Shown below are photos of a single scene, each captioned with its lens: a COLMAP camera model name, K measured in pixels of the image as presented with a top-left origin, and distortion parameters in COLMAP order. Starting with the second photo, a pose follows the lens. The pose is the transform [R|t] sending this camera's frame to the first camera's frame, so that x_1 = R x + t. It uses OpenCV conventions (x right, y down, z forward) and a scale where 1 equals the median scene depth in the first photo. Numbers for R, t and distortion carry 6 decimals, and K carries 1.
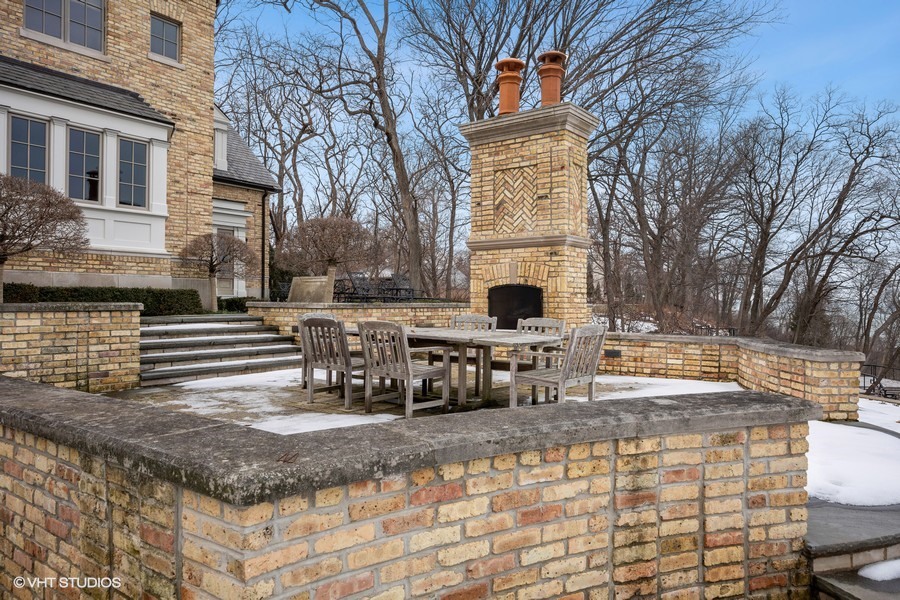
lens RADIAL K [[650.3, 0, 447.6], [0, 650.3, 314.0], [0, 0, 1]] dist [-0.021406, -0.001415]
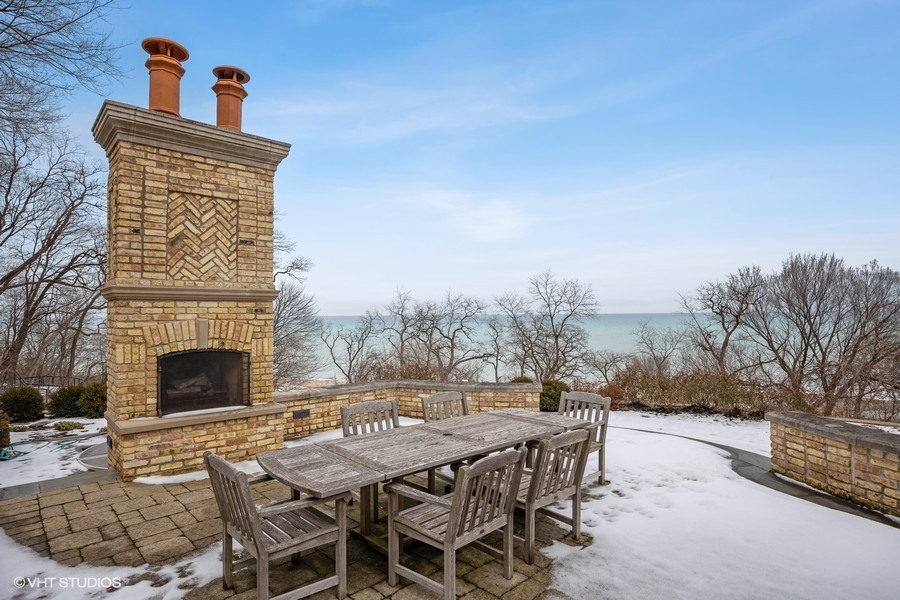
lens RADIAL K [[499.3, 0, 430.9], [0, 499.3, 314.6], [0, 0, 1]] dist [-0.028020, 0.002564]
pose [[0.135458, -0.007662, 0.990753, -0.437334], [0.019854, 0.999790, 0.005018, -0.083895], [-0.990584, 0.018991, 0.135581, 0.664553]]
